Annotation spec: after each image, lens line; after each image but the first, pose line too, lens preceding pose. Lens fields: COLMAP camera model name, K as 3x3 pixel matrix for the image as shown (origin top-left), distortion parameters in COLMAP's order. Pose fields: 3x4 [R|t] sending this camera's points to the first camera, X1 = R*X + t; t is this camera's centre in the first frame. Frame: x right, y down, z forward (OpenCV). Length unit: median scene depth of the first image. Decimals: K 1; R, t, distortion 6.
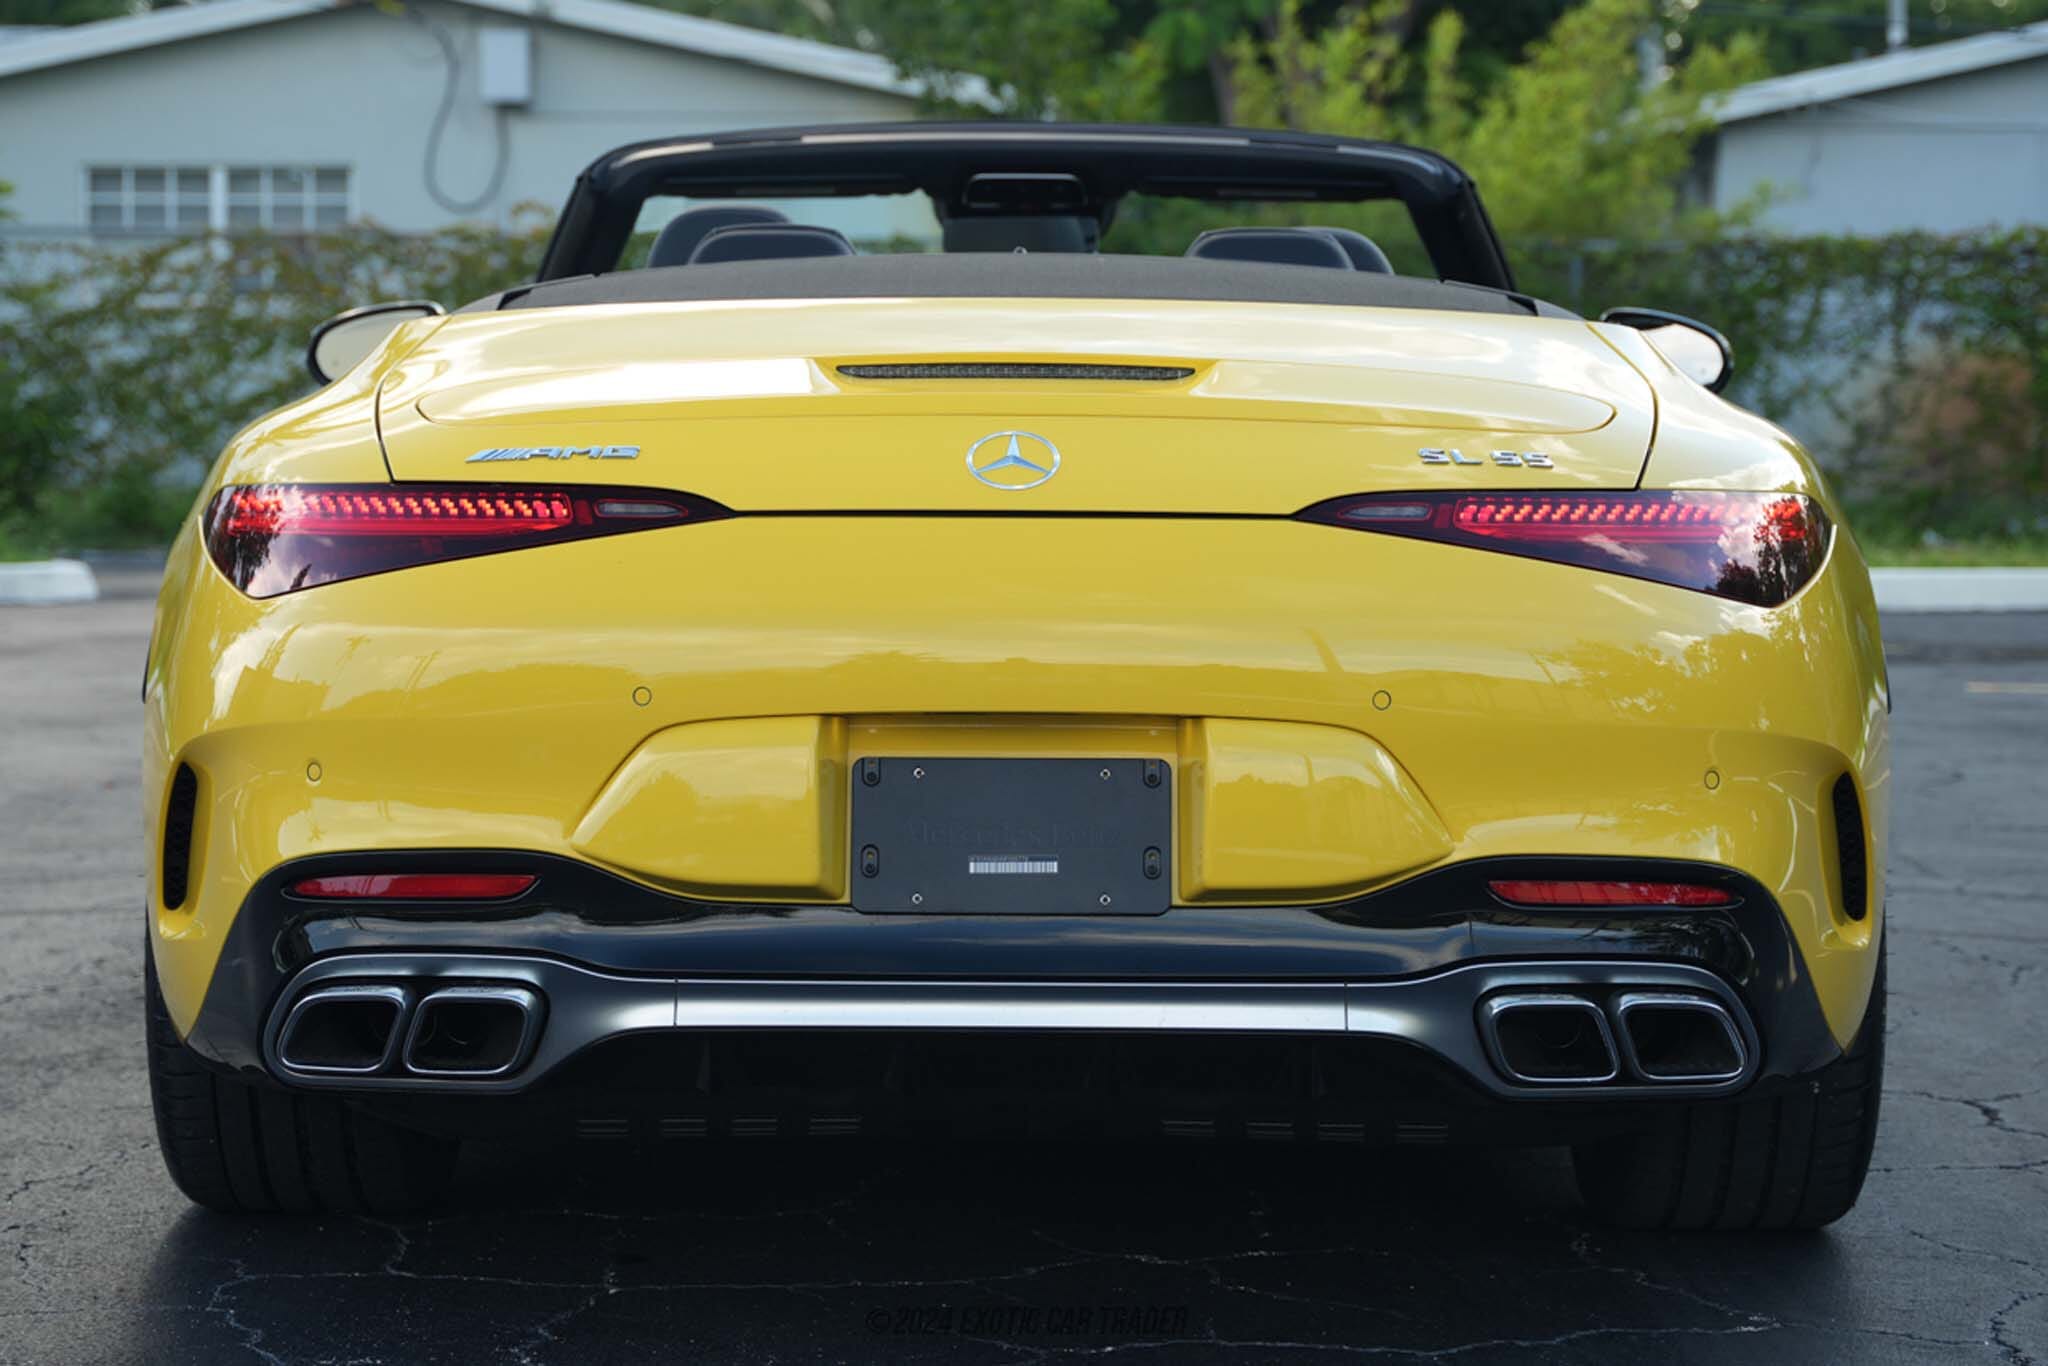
lens RADIAL K [[3083.0, 0, 1024.1], [0, 3083.0, 680.6], [0, 0, 1]] dist [0.081230, 0.000000]
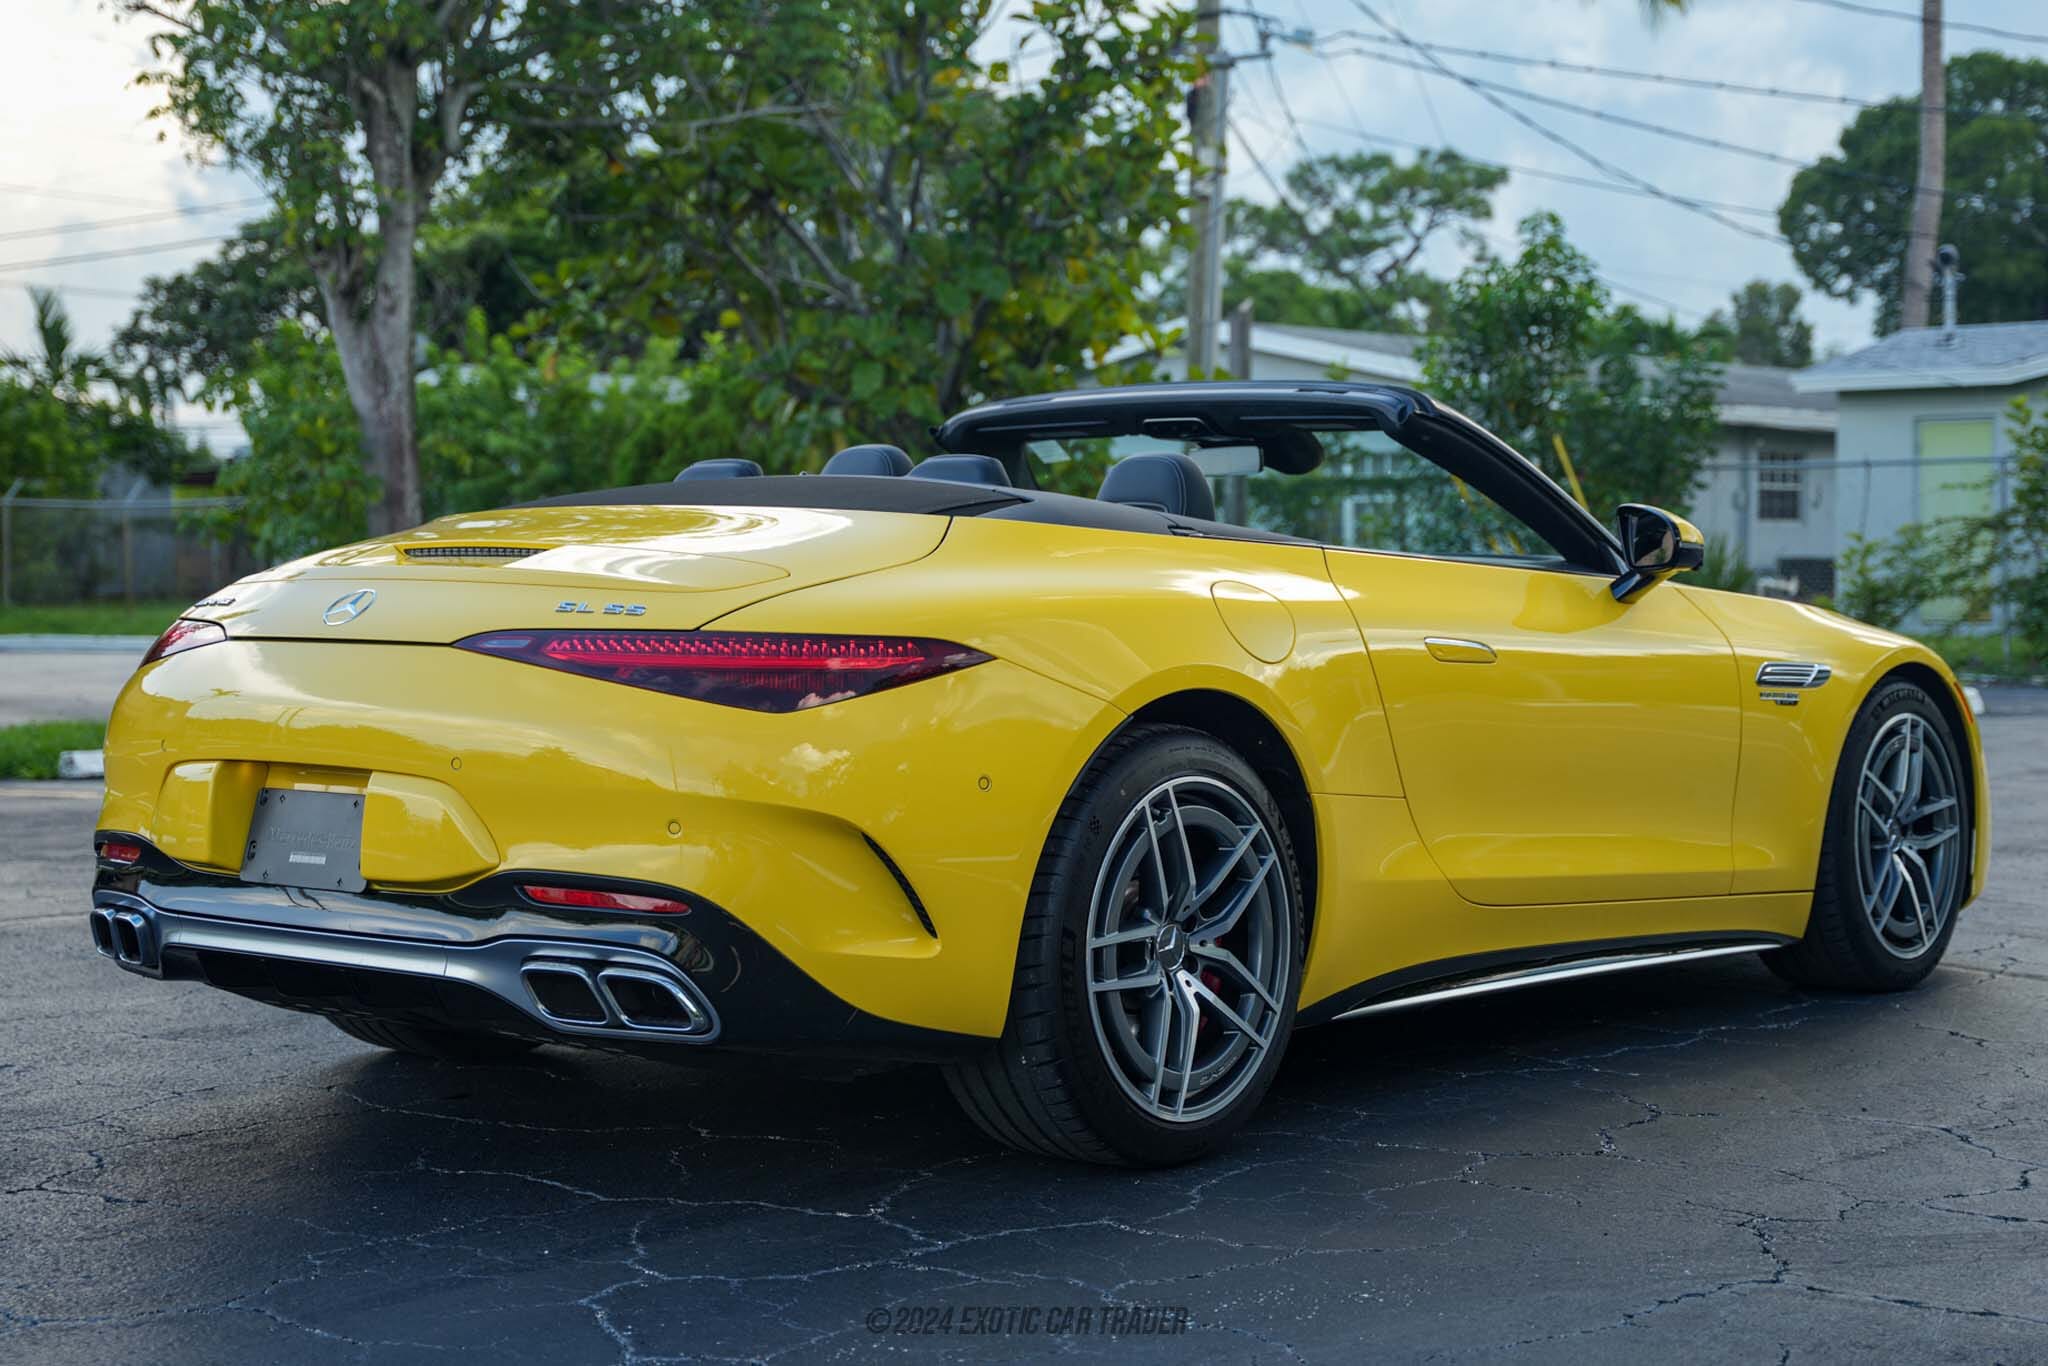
lens RADIAL K [[3083.0, 0, 1027.7], [0, 3083.0, 681.0], [0, 0, 1]] dist [0.081230, 0.000000]
pose [[0.758904, 0.009195, -0.651138, 1.329953], [-0.043742, 0.998362, -0.036882, 0.010115], [0.649732, 0.056472, 0.758063, 0.000090]]
